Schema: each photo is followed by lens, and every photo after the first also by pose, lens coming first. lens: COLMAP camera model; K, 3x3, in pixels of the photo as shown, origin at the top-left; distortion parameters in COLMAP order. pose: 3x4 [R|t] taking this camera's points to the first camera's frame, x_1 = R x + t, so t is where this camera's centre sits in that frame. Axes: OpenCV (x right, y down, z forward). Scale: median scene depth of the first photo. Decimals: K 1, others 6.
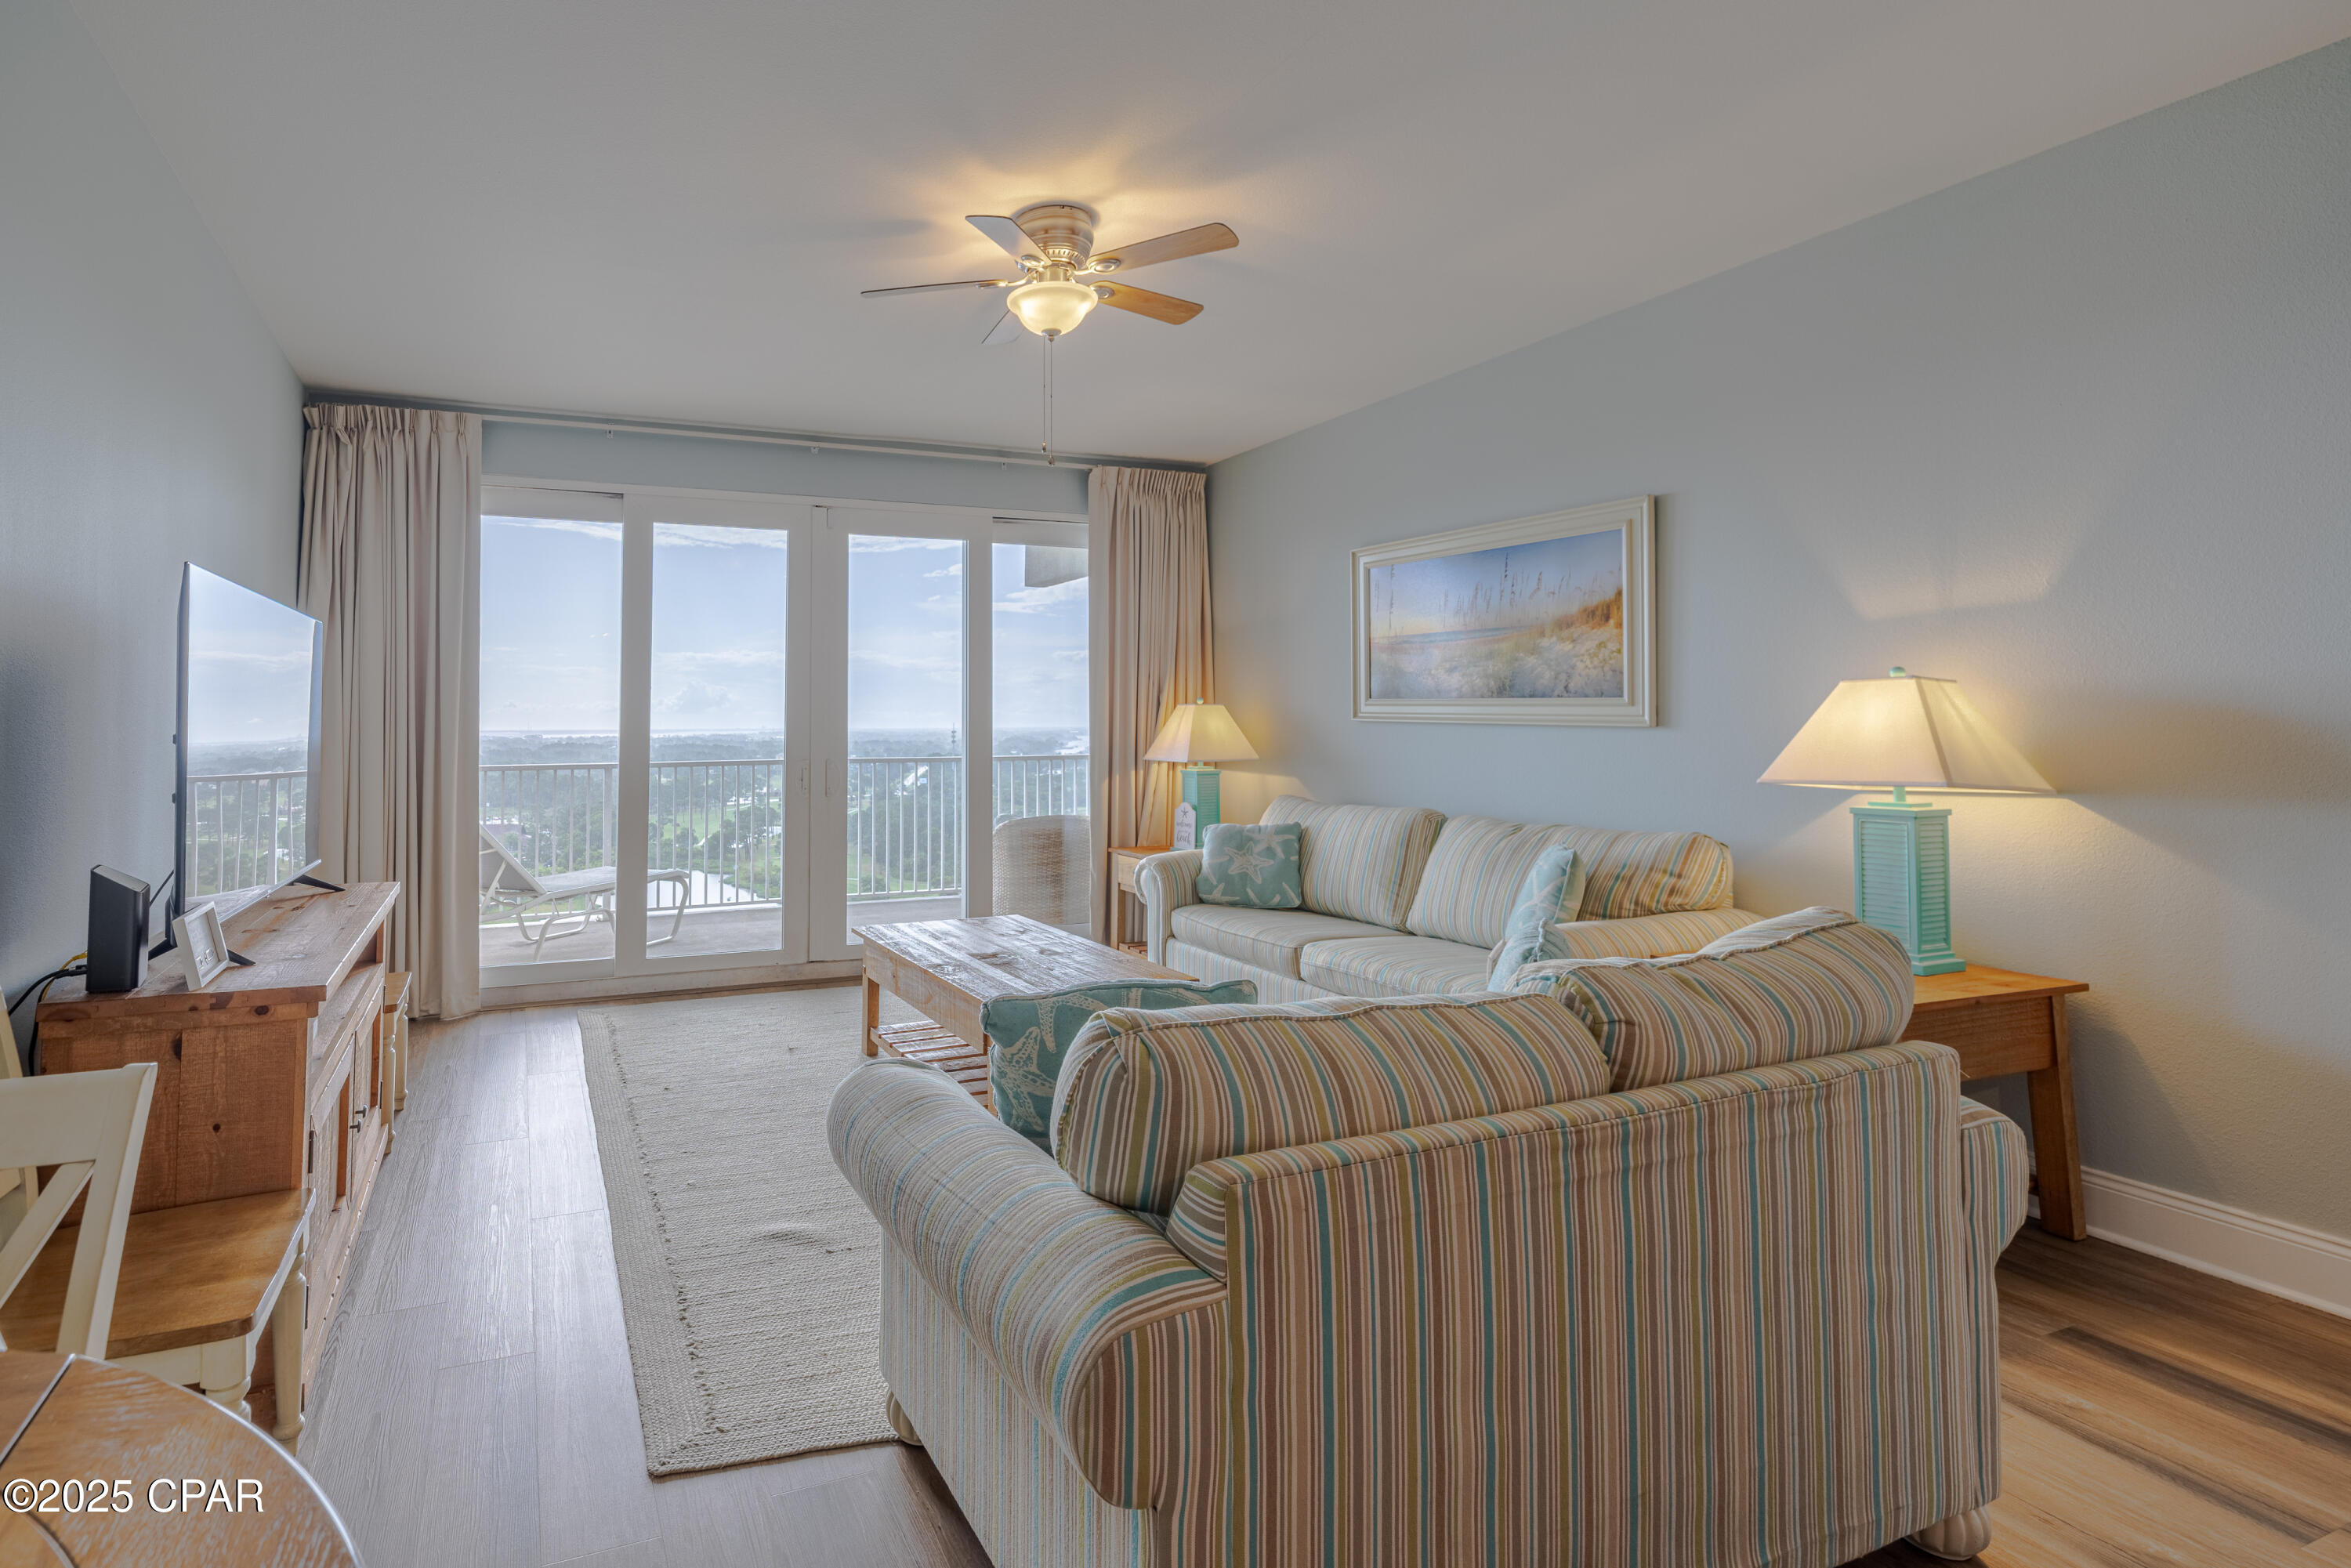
lens RADIAL K [[1077.0, 0, 908.3], [0, 1077.0, 712.7], [0, 0, 1]] dist [0.009182, -0.000334]
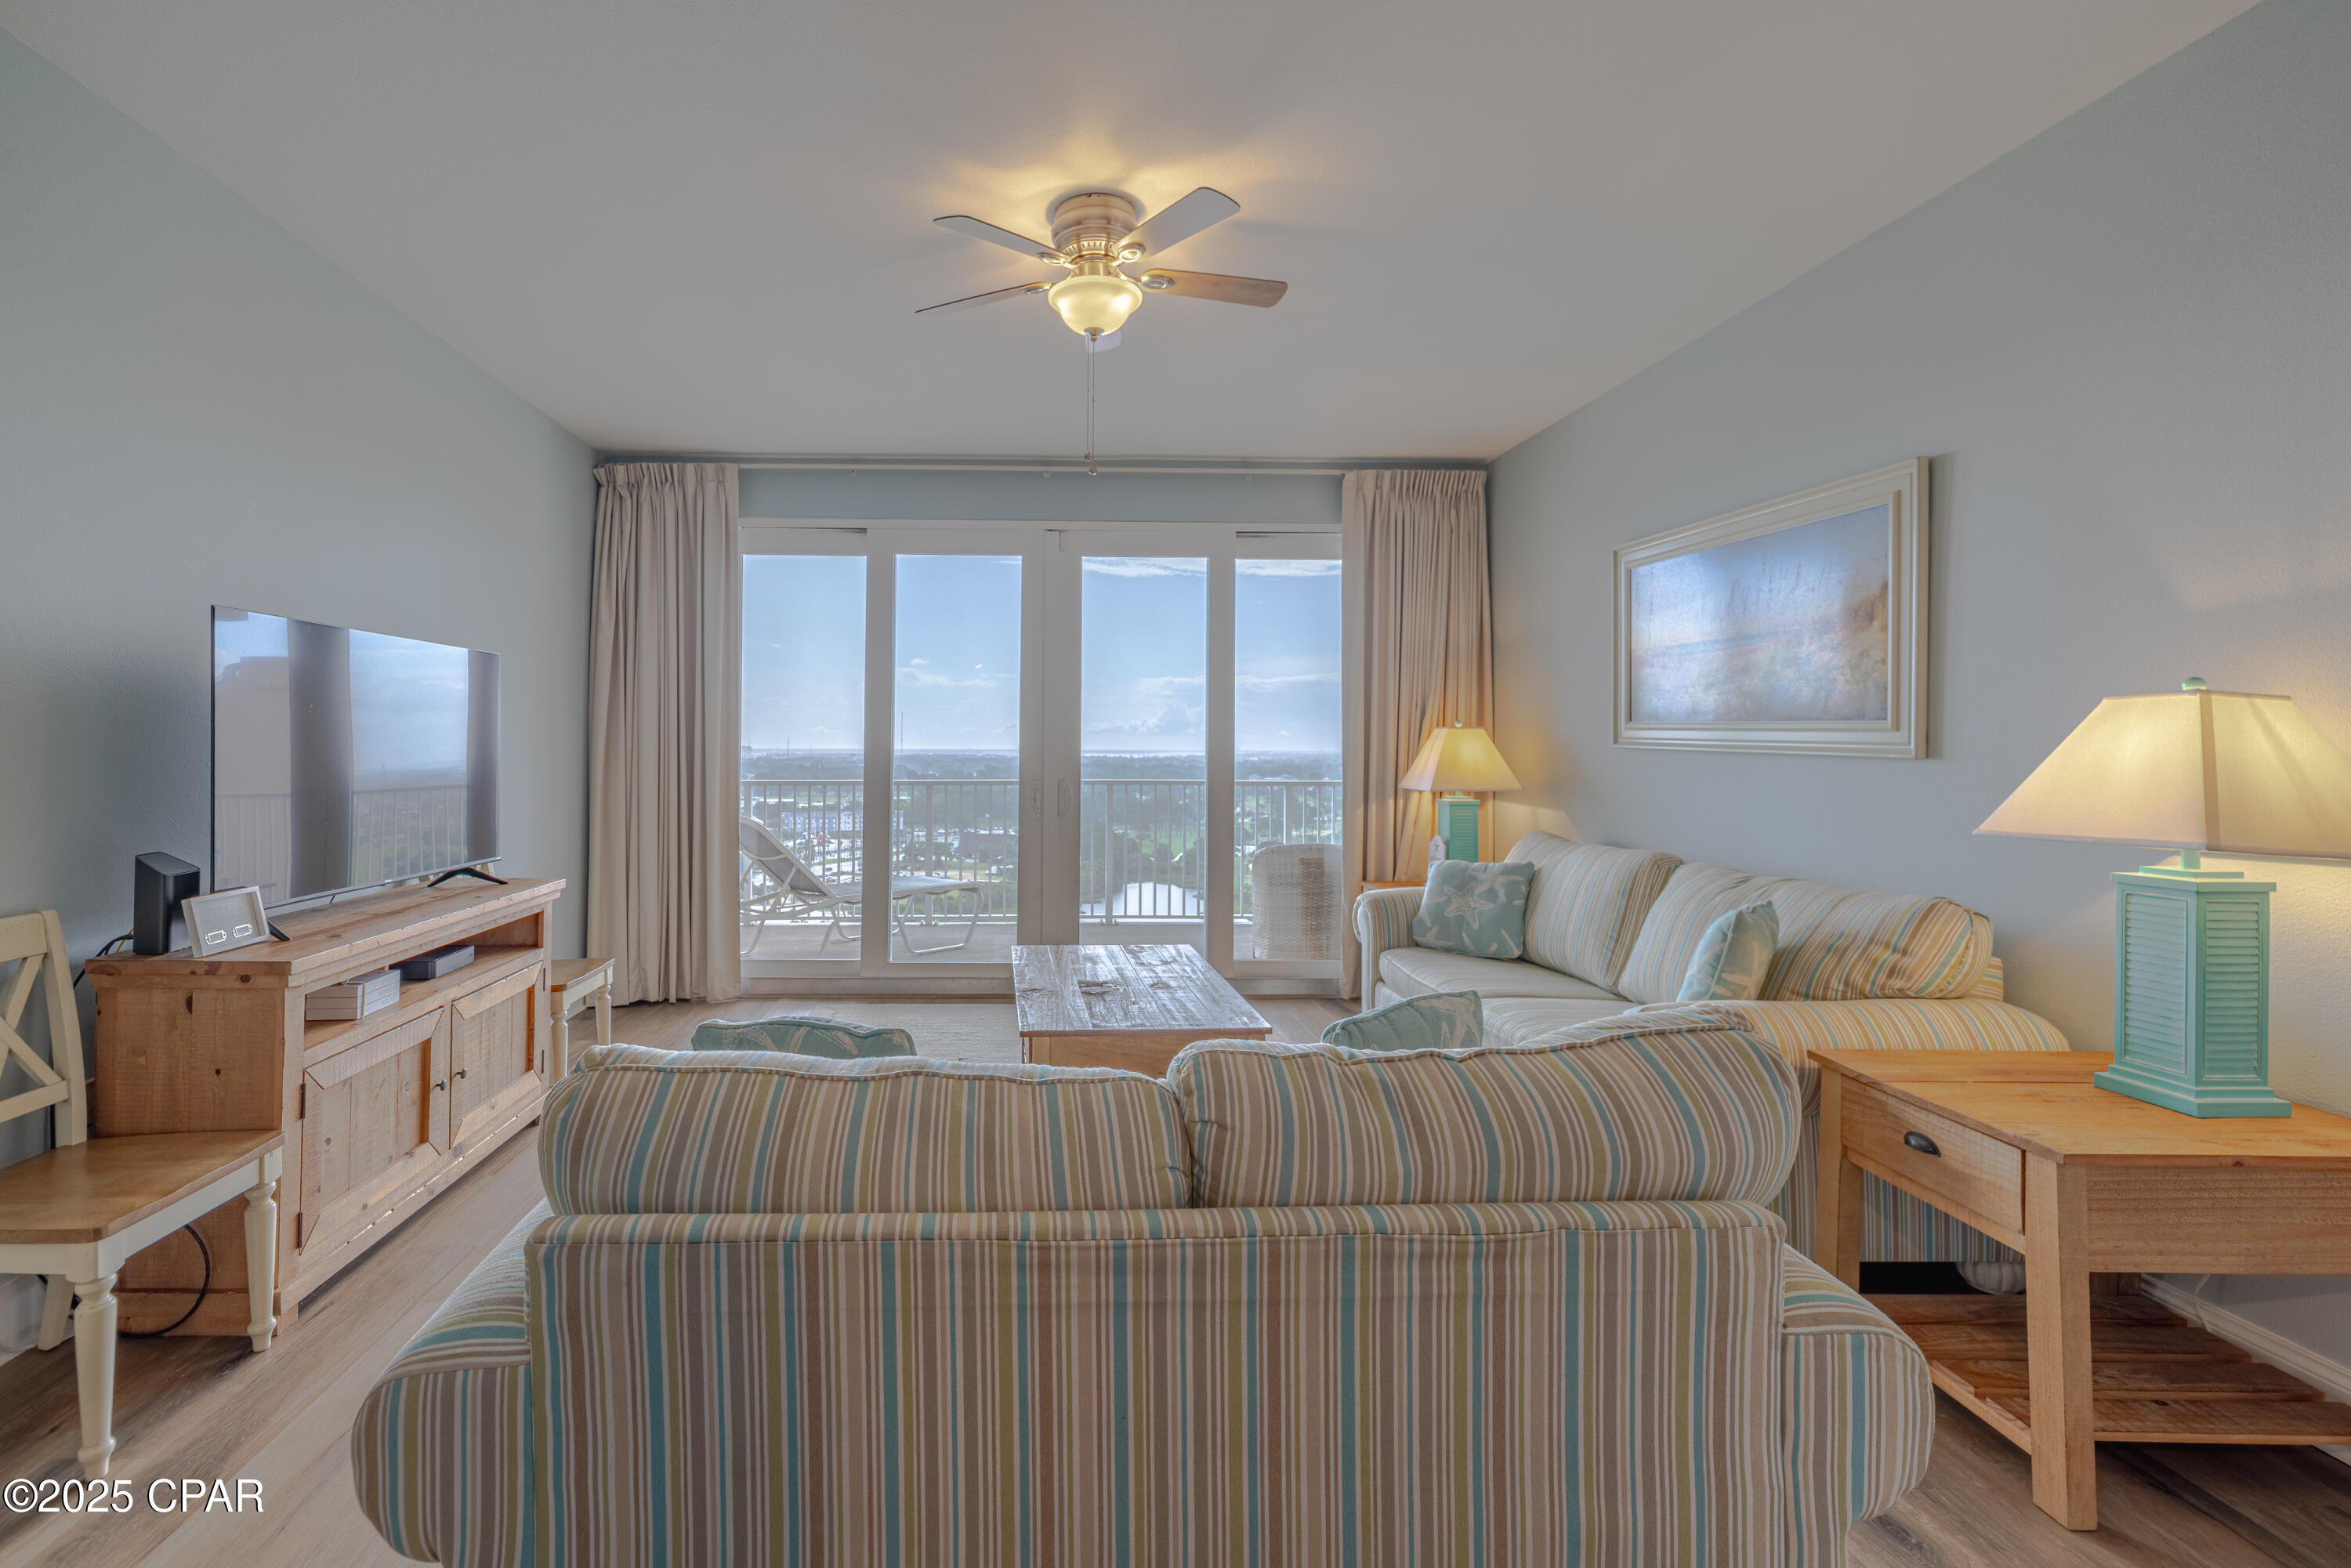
lens RADIAL K [[1040.5, 0, 1038.1], [0, 1040.5, 733.9], [0, 0, 1]] dist [0.001463, 0.000242]
pose [[0.949426, 0.004857, -0.313952, 0.254709], [-0.004624, 0.999988, 0.001485, -0.001976], [0.313955, 0.000042, 0.949438, 0.072048]]
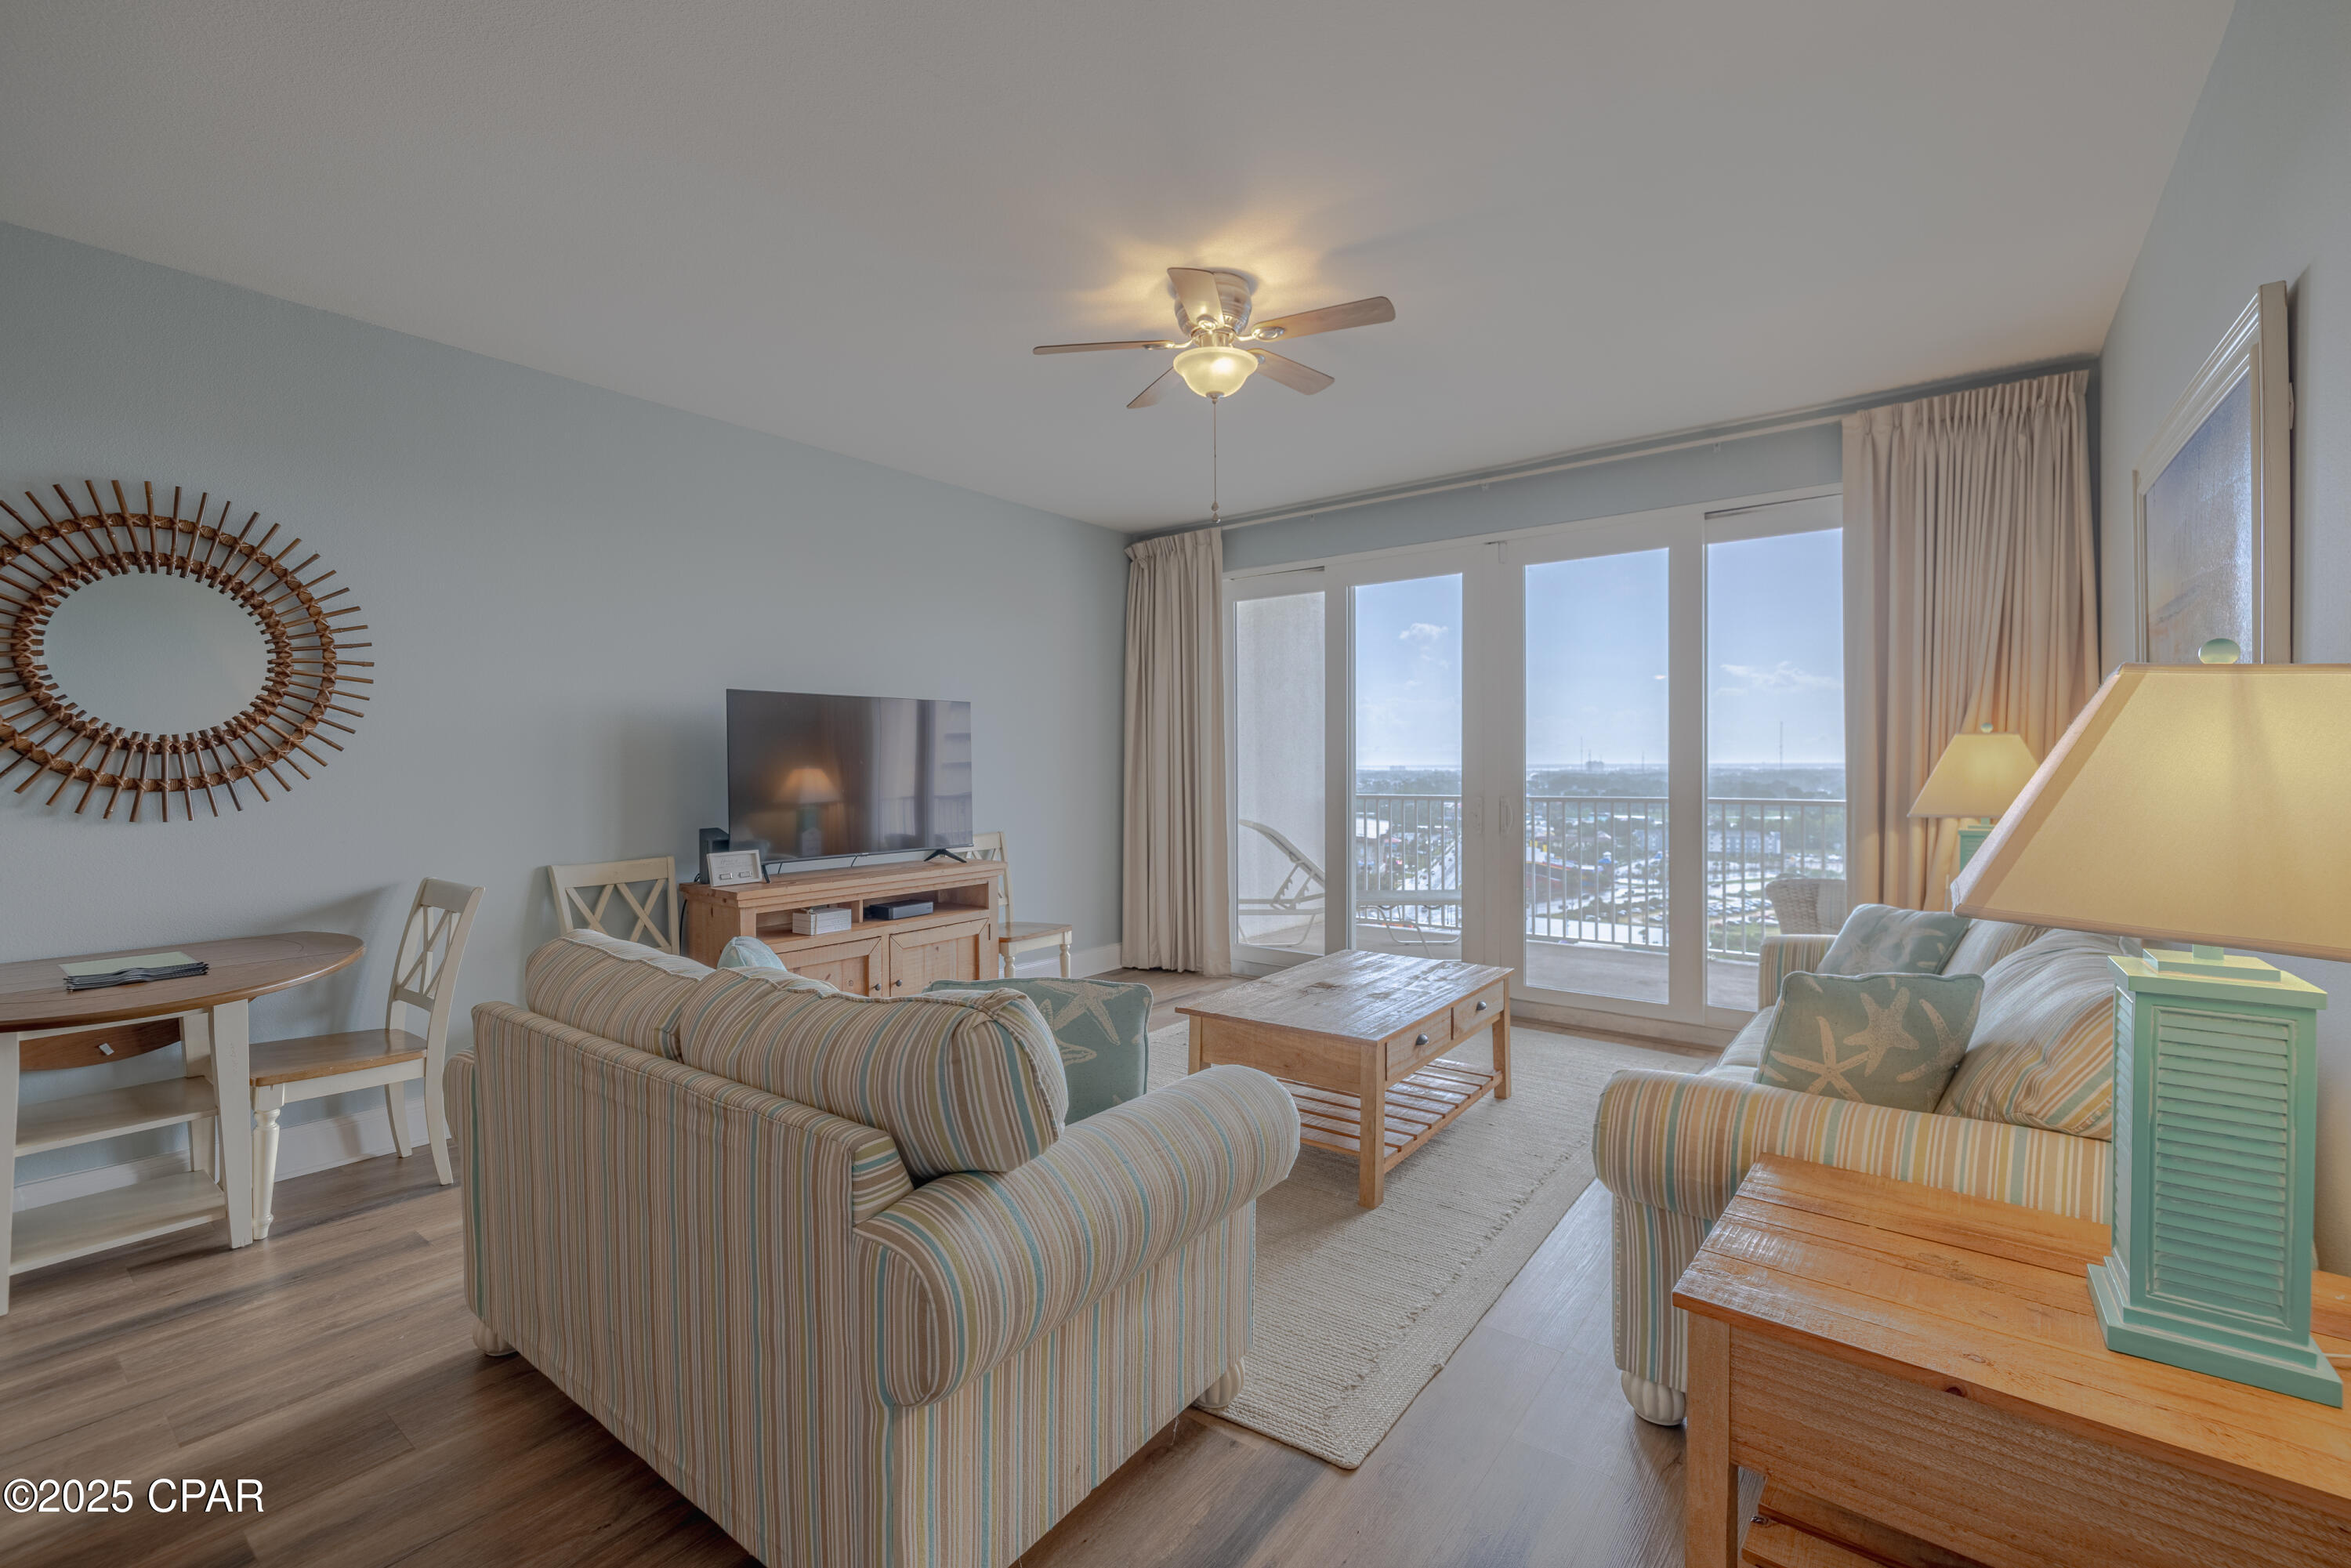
lens RADIAL K [[998.0, 0, 1158.6], [0, 998.0, 772.9], [0, 0, 1]] dist [-0.000296, -0.000174]
pose [[0.538198, 0.009407, -0.842766, 0.634609], [0.013784, 0.999706, 0.019961, -0.001852], [0.842706, -0.022360, 0.537910, 0.278304]]
